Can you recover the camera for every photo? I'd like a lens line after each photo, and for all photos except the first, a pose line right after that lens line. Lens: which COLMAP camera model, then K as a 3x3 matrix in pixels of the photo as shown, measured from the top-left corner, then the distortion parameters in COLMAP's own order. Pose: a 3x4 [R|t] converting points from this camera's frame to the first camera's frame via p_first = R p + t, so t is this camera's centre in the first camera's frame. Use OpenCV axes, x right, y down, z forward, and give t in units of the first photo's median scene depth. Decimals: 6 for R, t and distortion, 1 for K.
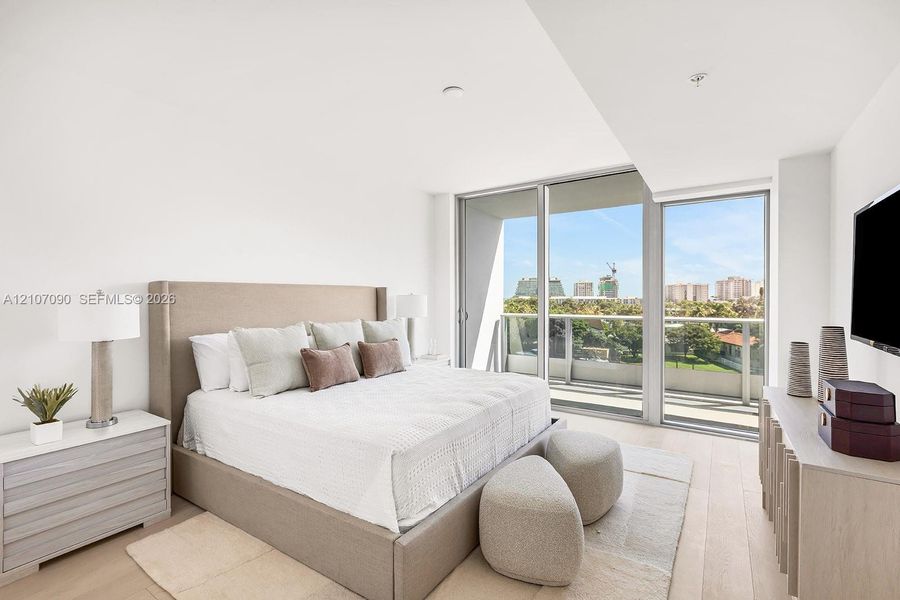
lens RADIAL K [[409.1, 0, 441.2], [0, 409.1, 295.1], [0, 0, 1]] dist [-0.003079, -0.001706]
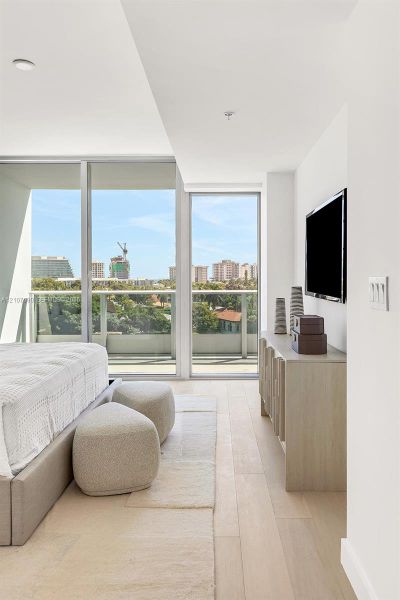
lens RADIAL K [[456.7, 0, 221.7], [0, 456.7, 264.0], [0, 0, 1]] dist [-0.003296, -0.001176]
pose [[0.818095, 0.015920, 0.574862, -0.175273], [0.000369, 0.999602, -0.028207, 0.024645], [-0.575082, 0.023288, 0.817764, -0.166637]]
